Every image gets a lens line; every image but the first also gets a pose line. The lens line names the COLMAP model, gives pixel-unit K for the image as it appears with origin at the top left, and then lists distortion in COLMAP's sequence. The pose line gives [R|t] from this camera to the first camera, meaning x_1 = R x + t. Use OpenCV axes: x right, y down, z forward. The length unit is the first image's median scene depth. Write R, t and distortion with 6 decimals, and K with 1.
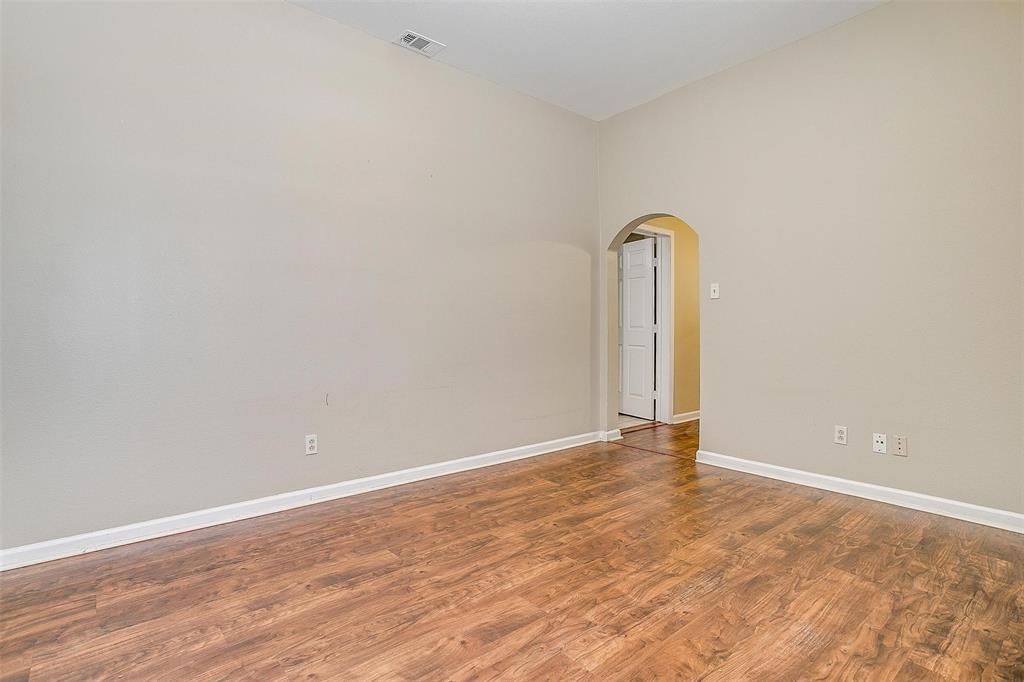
lens RADIAL K [[497.3, 0, 512.0], [0, 497.3, 341.0], [0, 0, 1]] dist [-0.043973, 0.027422]
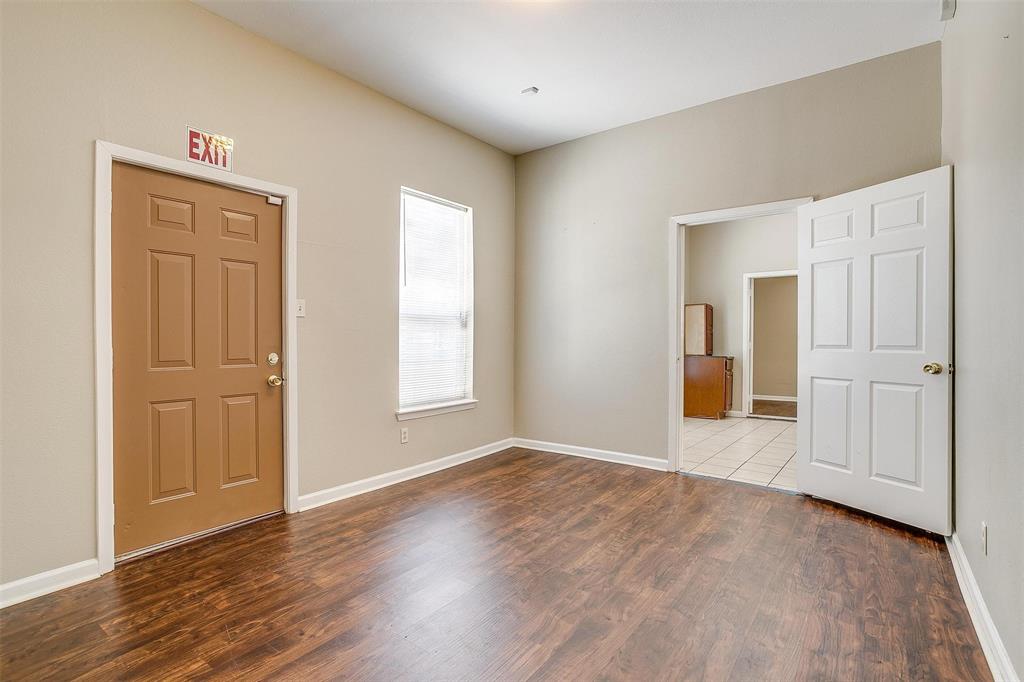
lens RADIAL K [[497.3, 0, 512.0], [0, 497.3, 341.0], [0, 0, 1]] dist [-0.043973, 0.027422]
pose [[-0.973621, 0.006052, -0.228090, 0.518884], [-0.000498, 0.999589, 0.028650, -0.101973], [0.228169, 0.028008, -0.973219, 2.185687]]
